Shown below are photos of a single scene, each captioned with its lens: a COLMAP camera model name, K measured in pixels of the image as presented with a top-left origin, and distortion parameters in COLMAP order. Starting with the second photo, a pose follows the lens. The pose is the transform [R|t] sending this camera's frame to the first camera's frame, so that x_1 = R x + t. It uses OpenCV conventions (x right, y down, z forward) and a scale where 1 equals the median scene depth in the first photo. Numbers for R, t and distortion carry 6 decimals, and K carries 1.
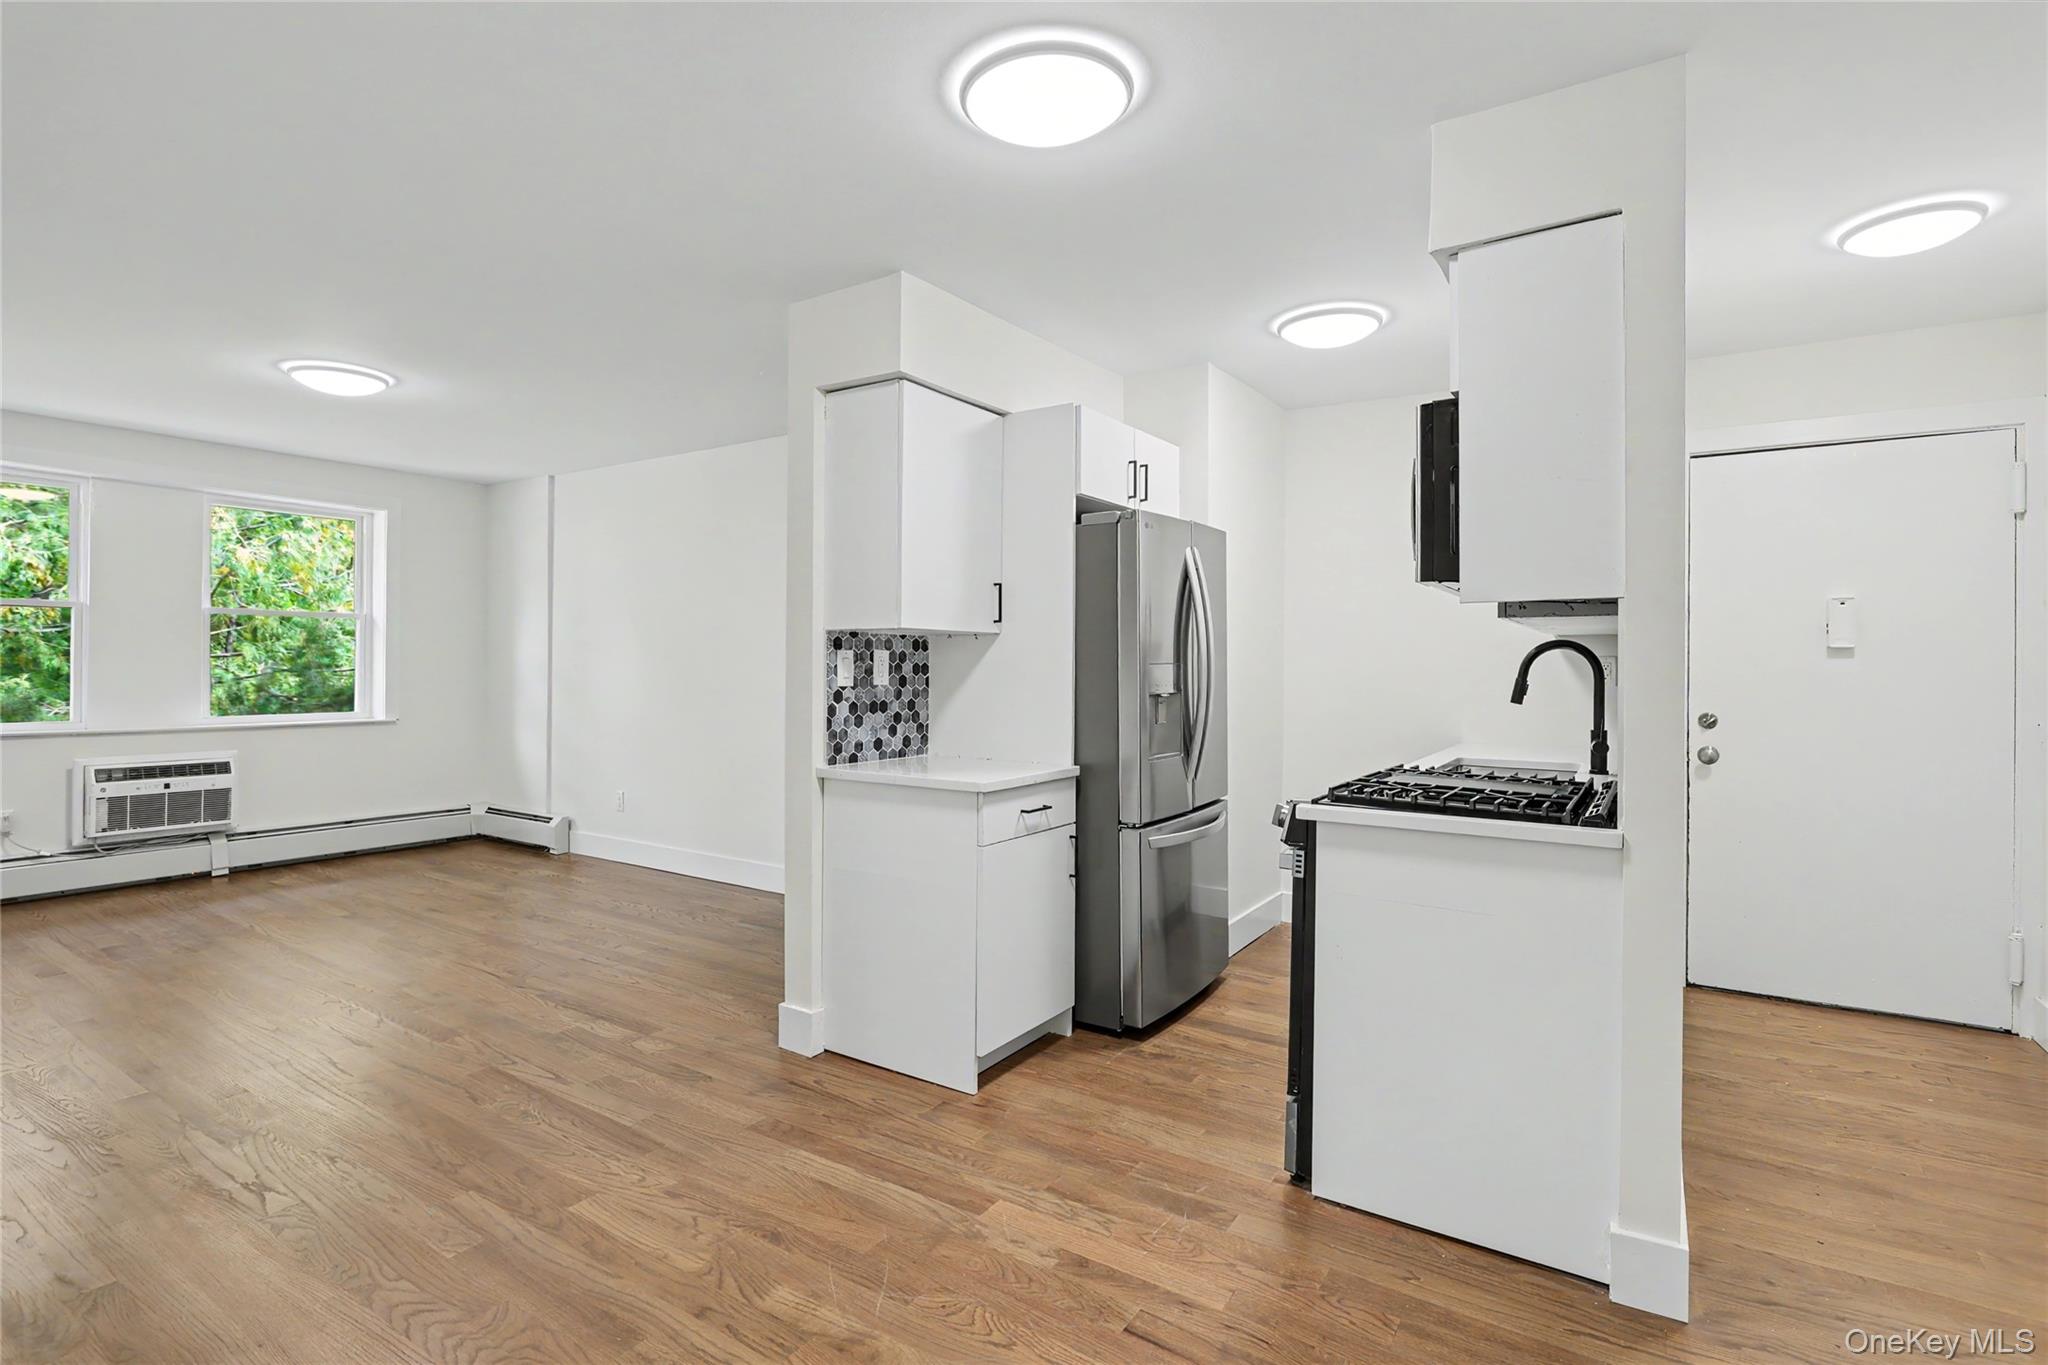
lens RADIAL K [[978.5, 0, 1023.6], [0, 978.5, 662.7], [0, 0, 1]] dist [-0.017596, 0.006695]
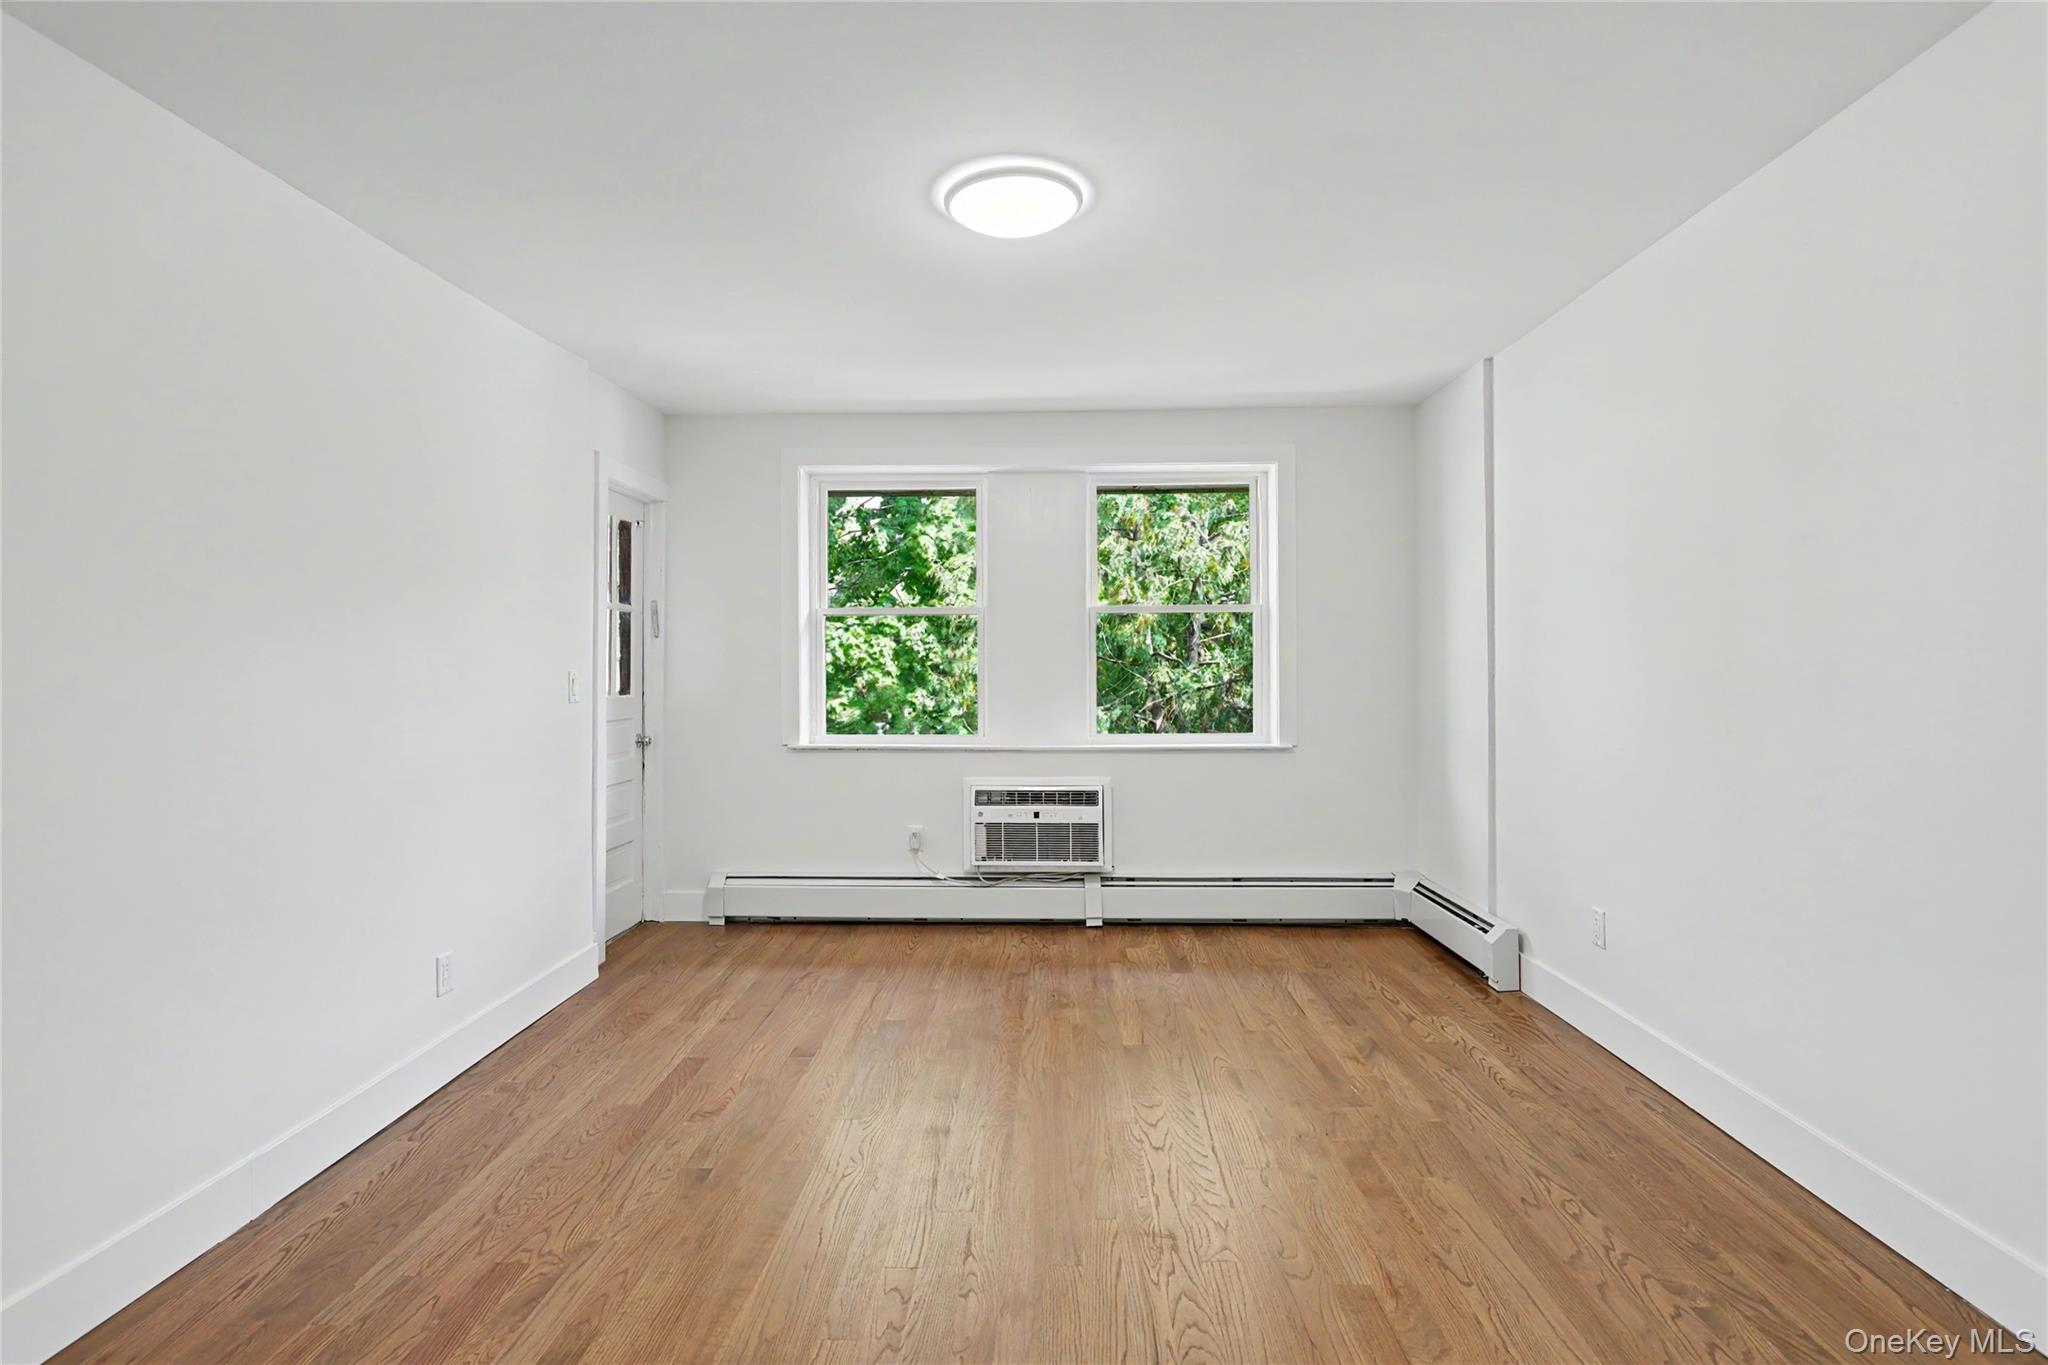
lens RADIAL K [[983.3, 0, 1018.9], [0, 983.3, 669.3], [0, 0, 1]] dist [-0.014749, 0.005510]
pose [[0.514665, -0.011497, -0.857314, -0.210086], [0.012086, 0.999908, -0.006153, 0.003977], [0.857306, -0.007194, 0.514757, 0.798554]]
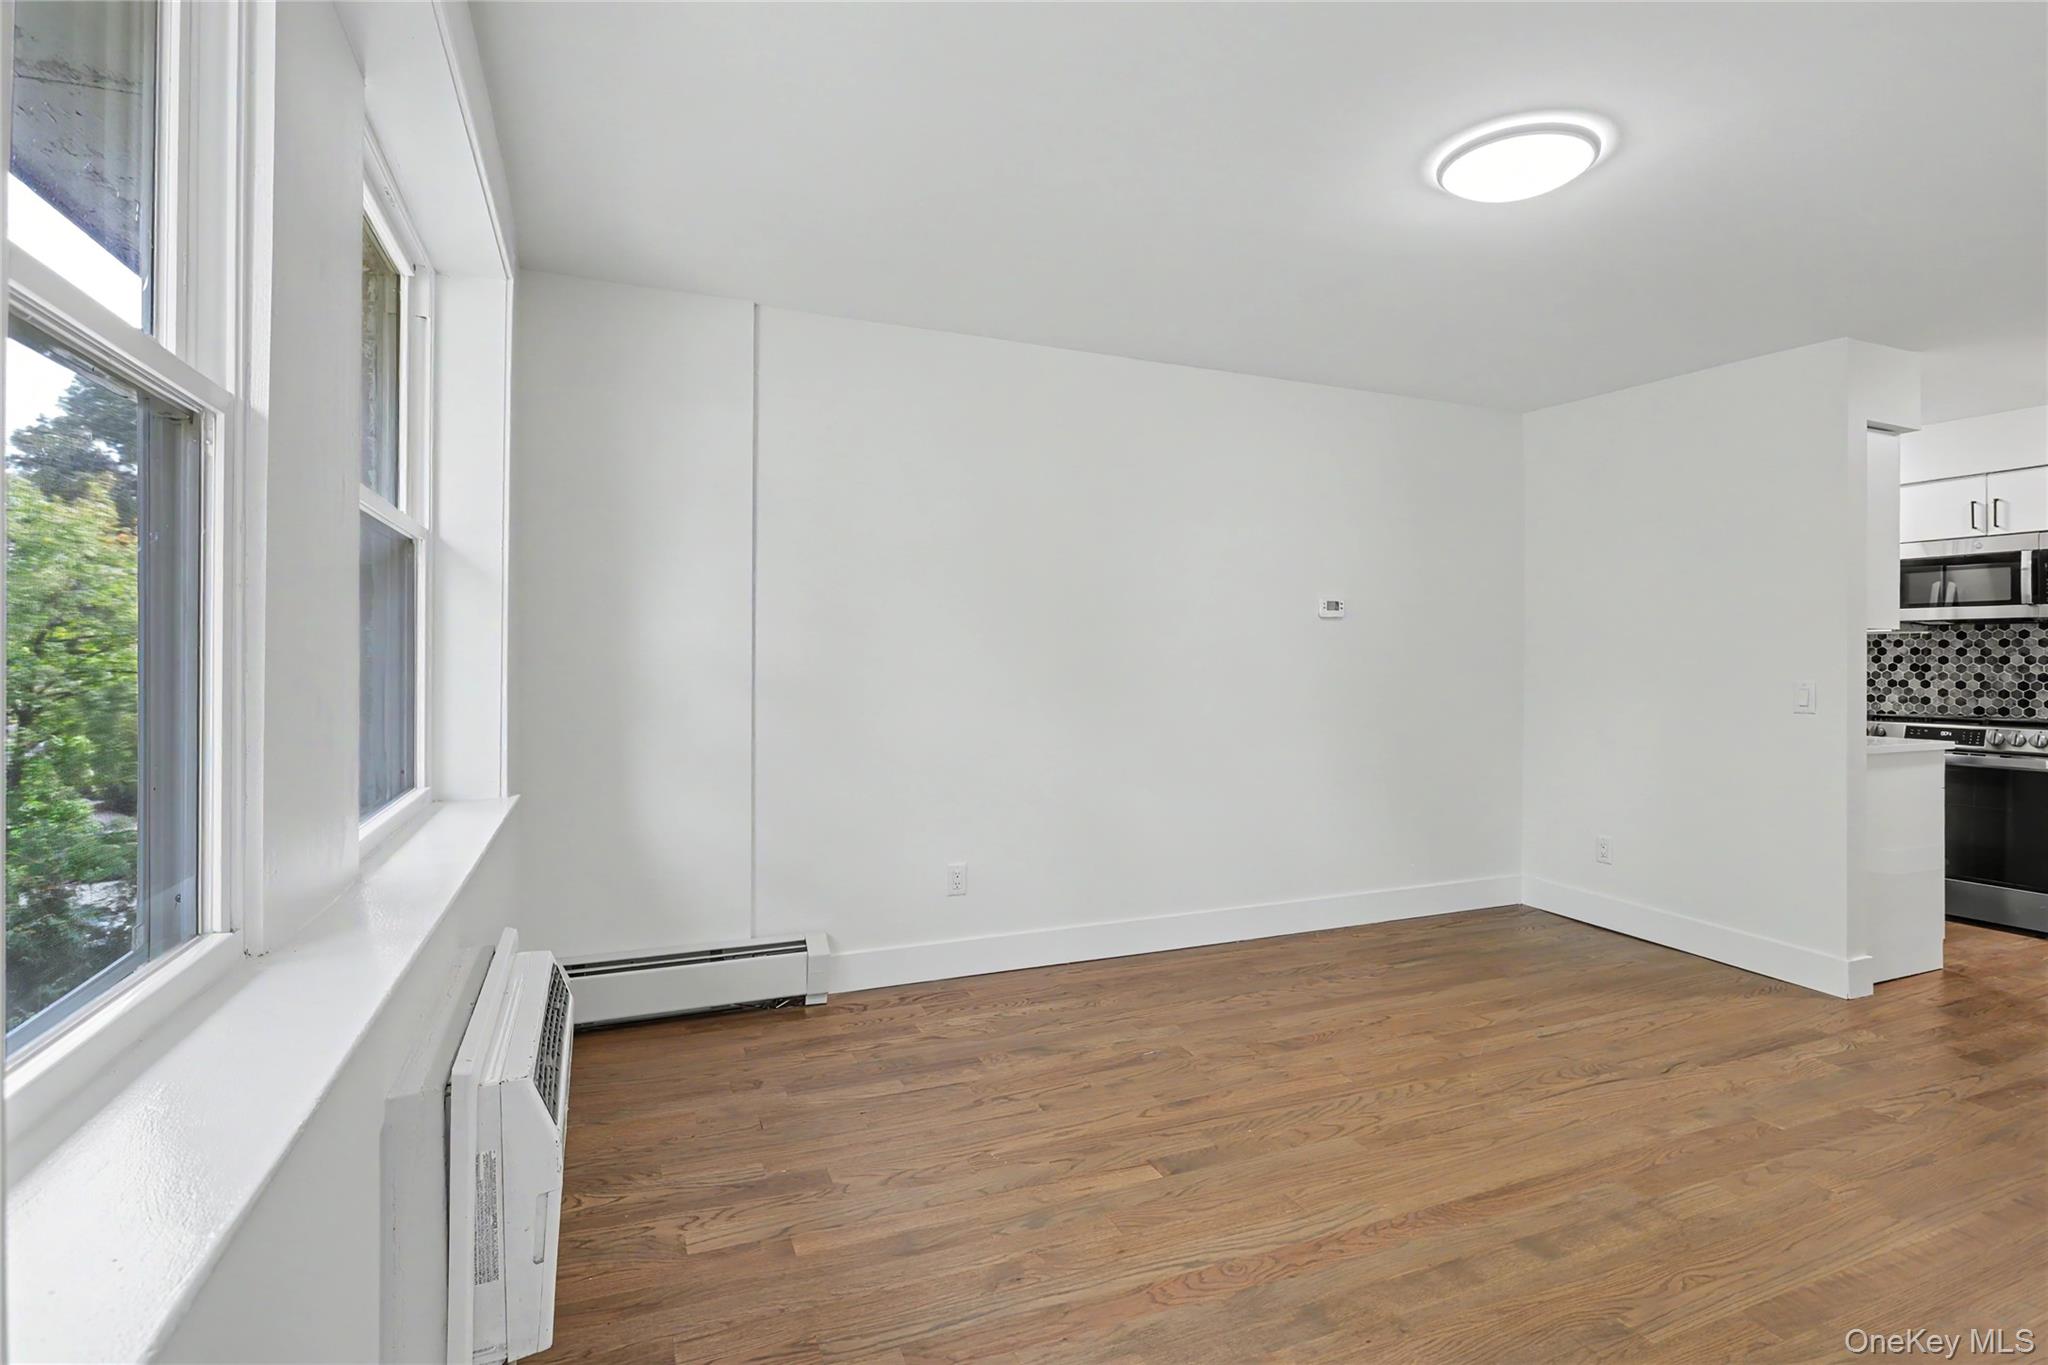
lens RADIAL K [[979.8, 0, 1019.5], [0, 979.8, 661.5], [0, 0, 1]] dist [-0.009339, 0.001157]
pose [[0.562548, -0.008222, 0.826724, -1.567050], [0.000016, 0.999951, 0.009935, -0.005451], [-0.826765, -0.005576, 0.562520, 1.065232]]
